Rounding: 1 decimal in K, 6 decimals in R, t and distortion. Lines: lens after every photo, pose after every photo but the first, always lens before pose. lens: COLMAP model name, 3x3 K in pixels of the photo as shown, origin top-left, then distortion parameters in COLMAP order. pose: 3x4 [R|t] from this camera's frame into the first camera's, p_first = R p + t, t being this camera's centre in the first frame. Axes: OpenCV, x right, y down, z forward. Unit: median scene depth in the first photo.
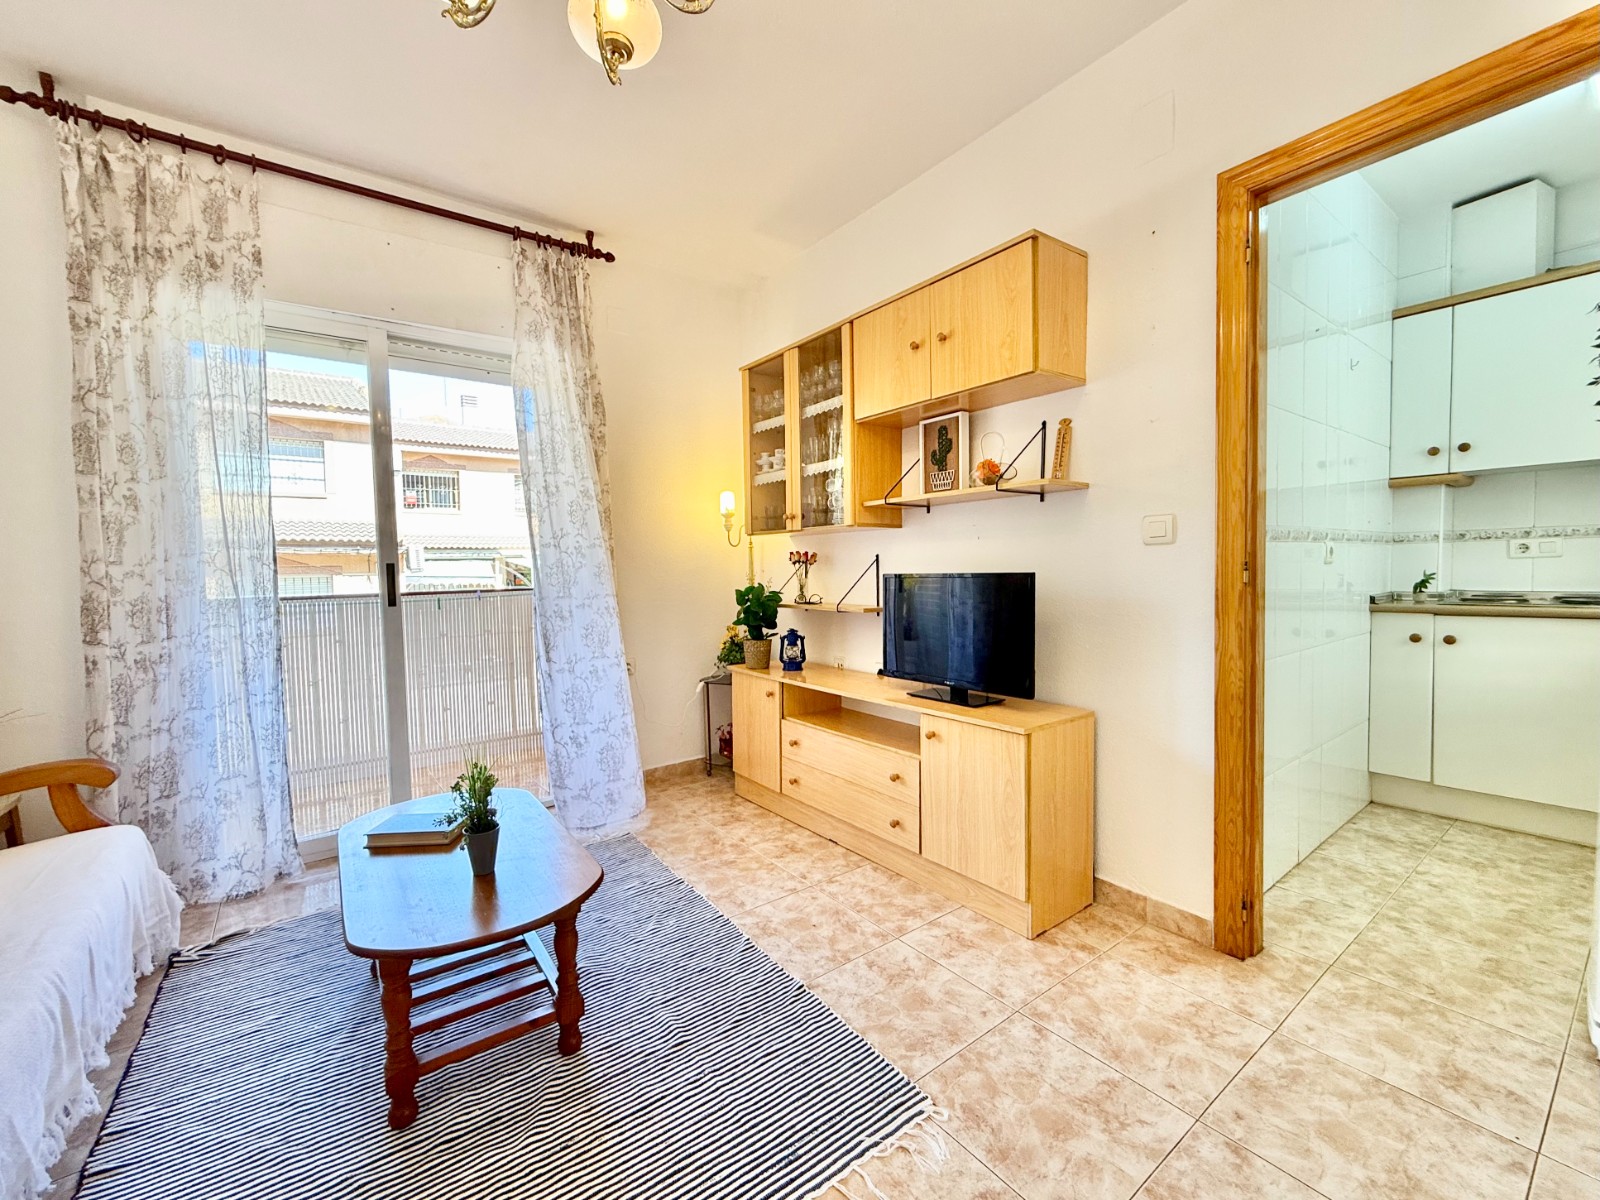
lens RADIAL K [[663.2, 0, 790.7], [0, 663.2, 599.0], [0, 0, 1]] dist [-0.001017, 0.000149]
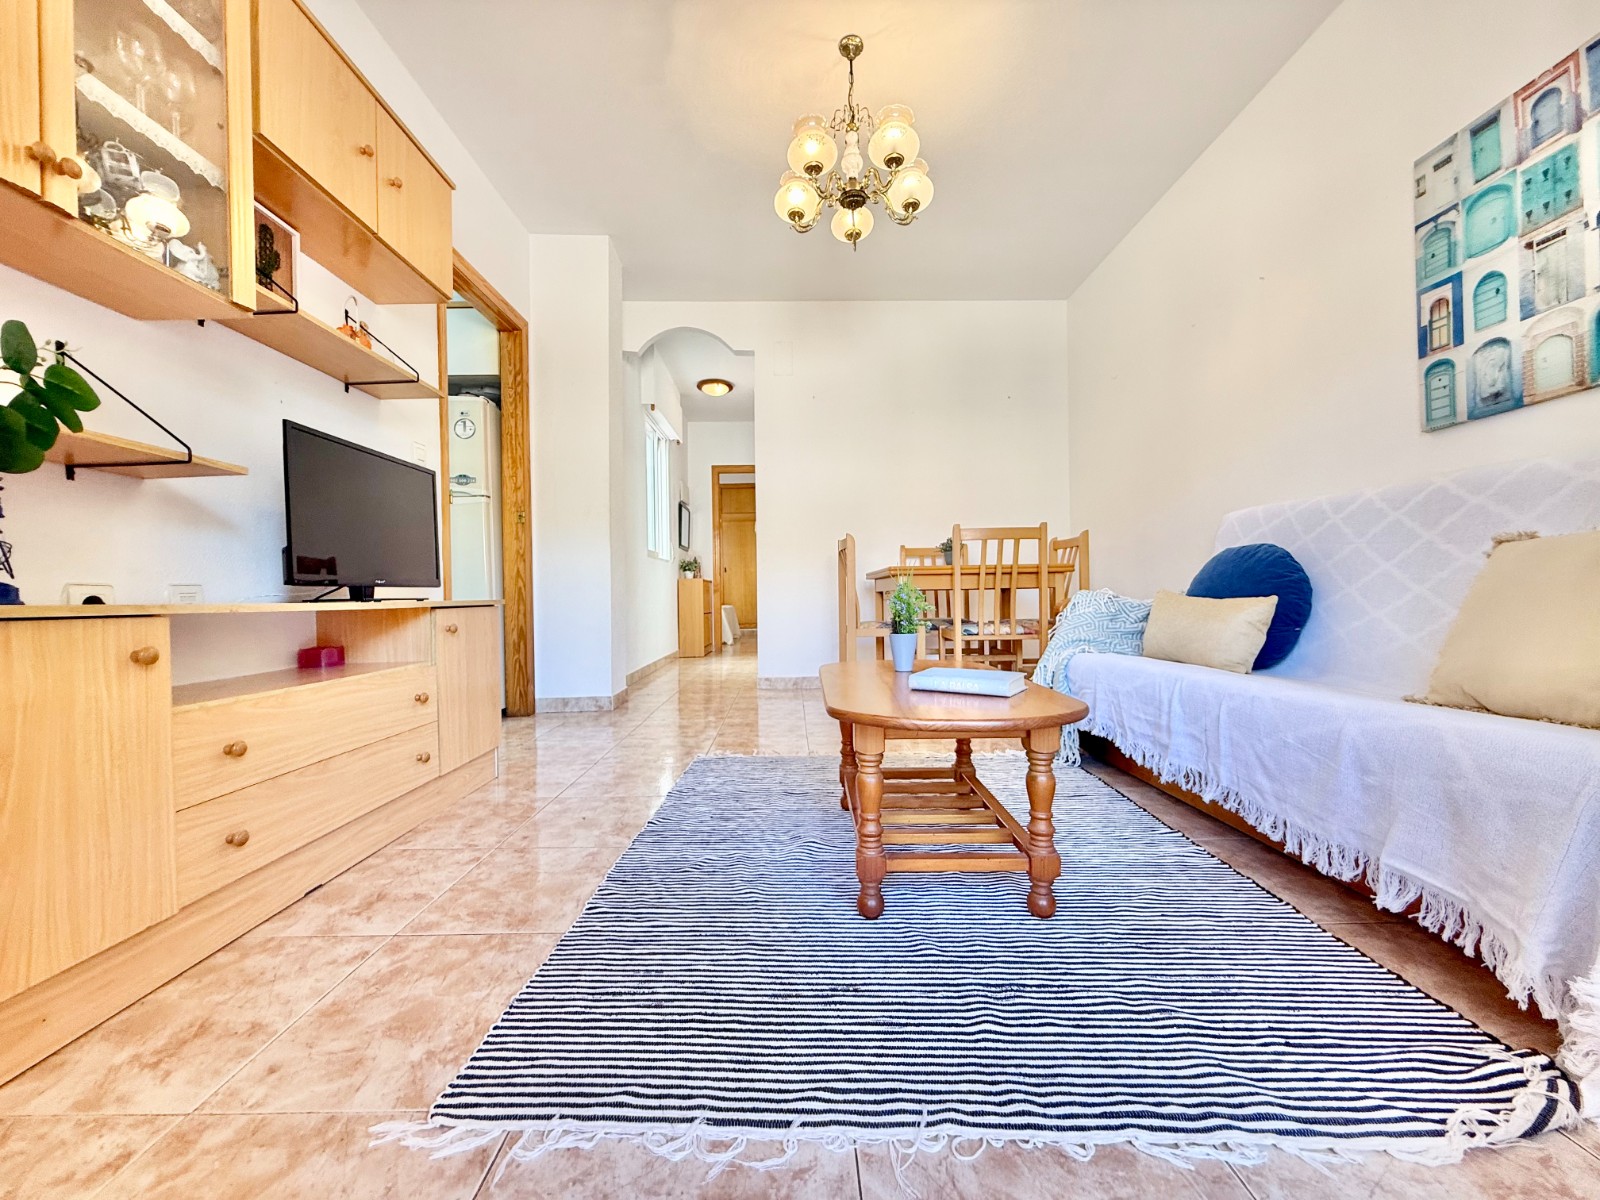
lens RADIAL K [[636.8, 0, 793.9], [0, 636.8, 598.9], [0, 0, 1]] dist [-0.001301, 0.000109]
pose [[-0.805589, 0.029900, 0.591720, -0.618490], [0.061799, 0.997518, 0.033731, 0.145527], [-0.589243, 0.063741, -0.805437, 1.274377]]
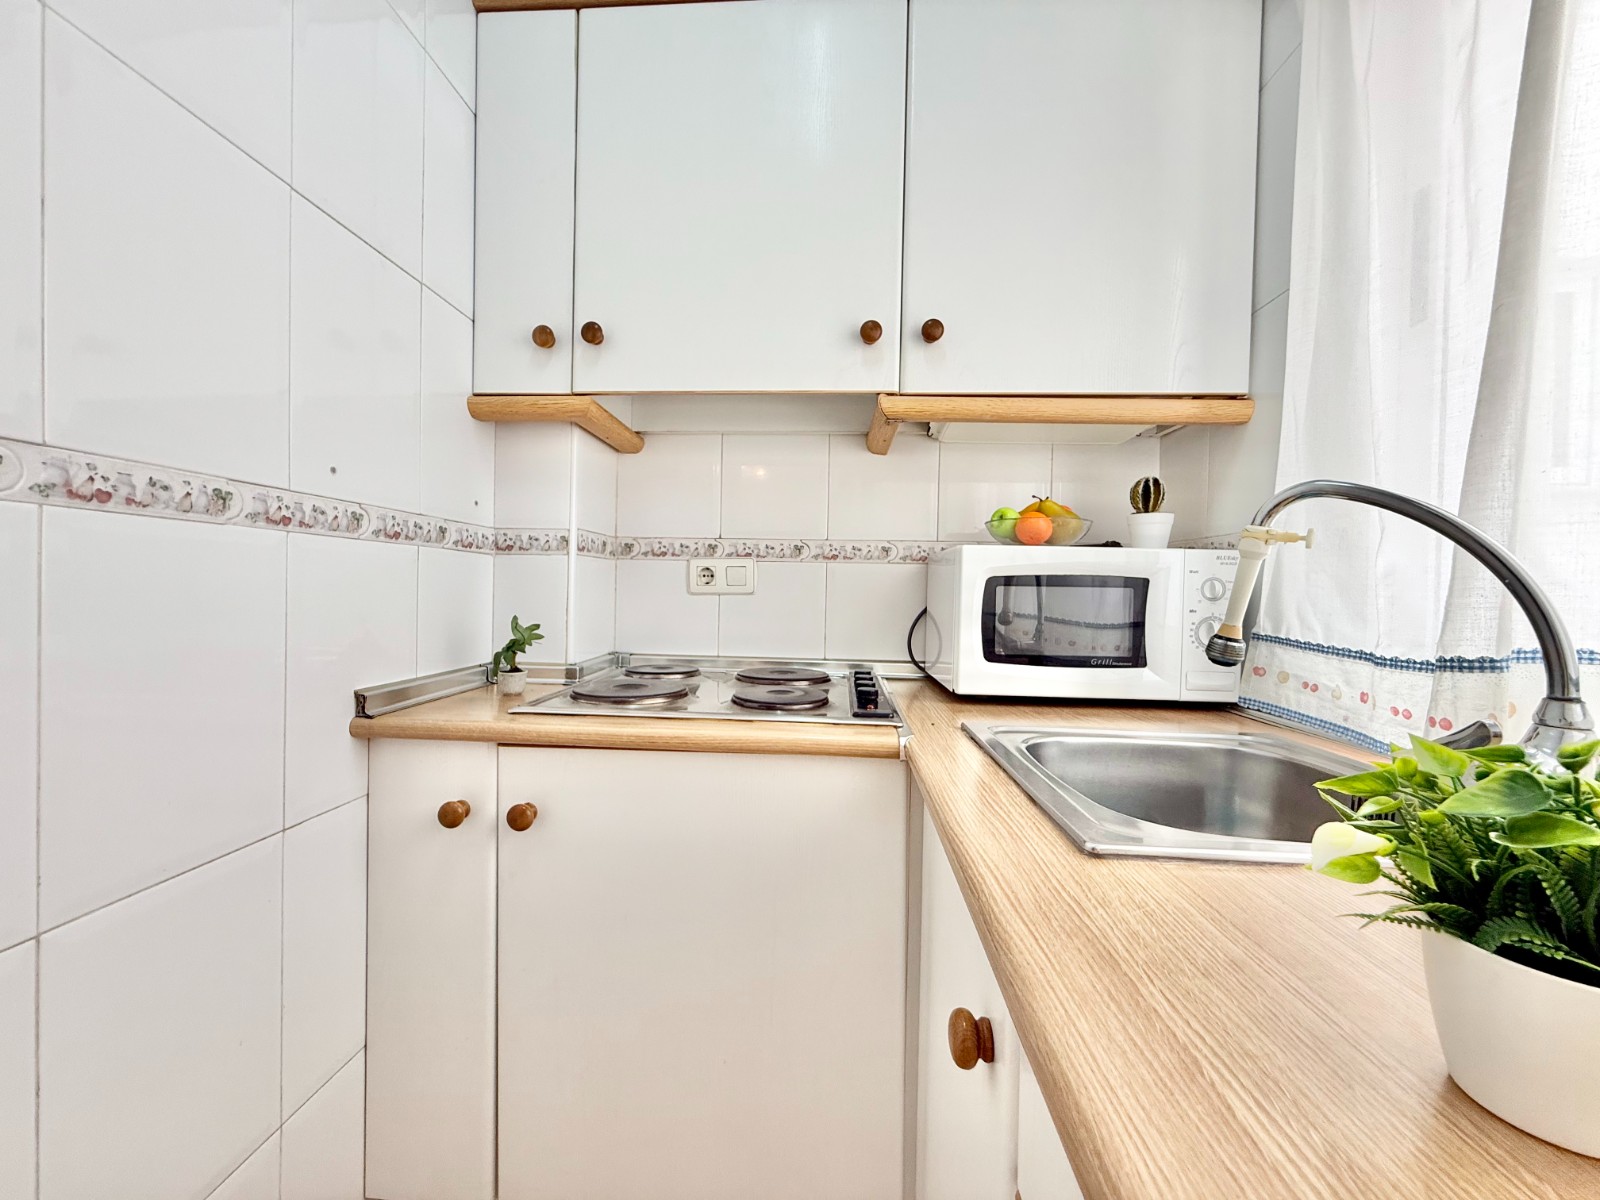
lens RADIAL K [[636.8, 0, 793.9], [0, 636.8, 598.9], [0, 0, 1]] dist [-0.001301, 0.000109]
pose [[0.656724, 0.024170, 0.753744, 0.913708], [0.003108, 0.999391, -0.034754, -0.047968], [-0.754125, 0.025166, 0.656249, 0.728350]]
